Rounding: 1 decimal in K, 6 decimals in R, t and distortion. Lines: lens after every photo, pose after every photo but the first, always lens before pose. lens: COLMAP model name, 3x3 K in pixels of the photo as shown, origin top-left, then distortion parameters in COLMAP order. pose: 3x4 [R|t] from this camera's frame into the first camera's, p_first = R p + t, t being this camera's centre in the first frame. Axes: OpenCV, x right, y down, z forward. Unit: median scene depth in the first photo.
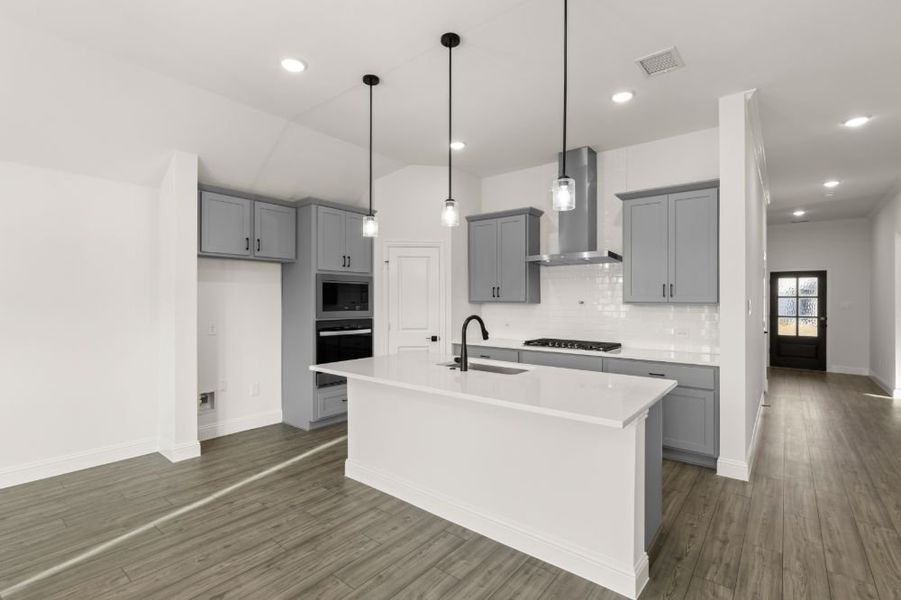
lens RADIAL K [[410.5, 0, 455.8], [0, 410.5, 302.9], [0, 0, 1]] dist [0.000311, 0.001022]
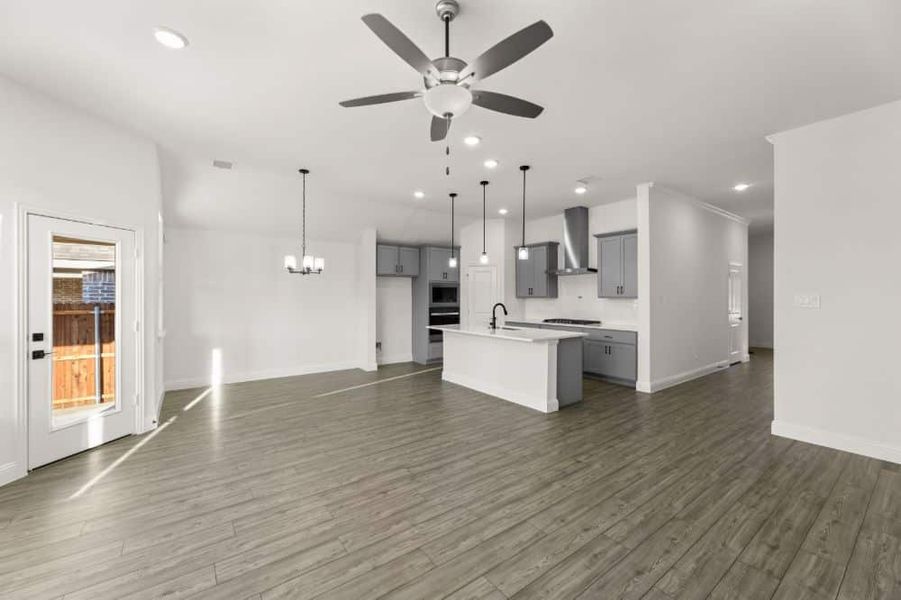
lens RADIAL K [[361.7, 0, 452.8], [0, 361.7, 297.4], [0, 0, 1]] dist [-0.040823, -0.000413]
pose [[0.964117, -0.003077, -0.265460, 0.219568], [0.001619, 0.999982, -0.005711, 0.007809], [0.265473, 0.005077, 0.964105, -0.614813]]
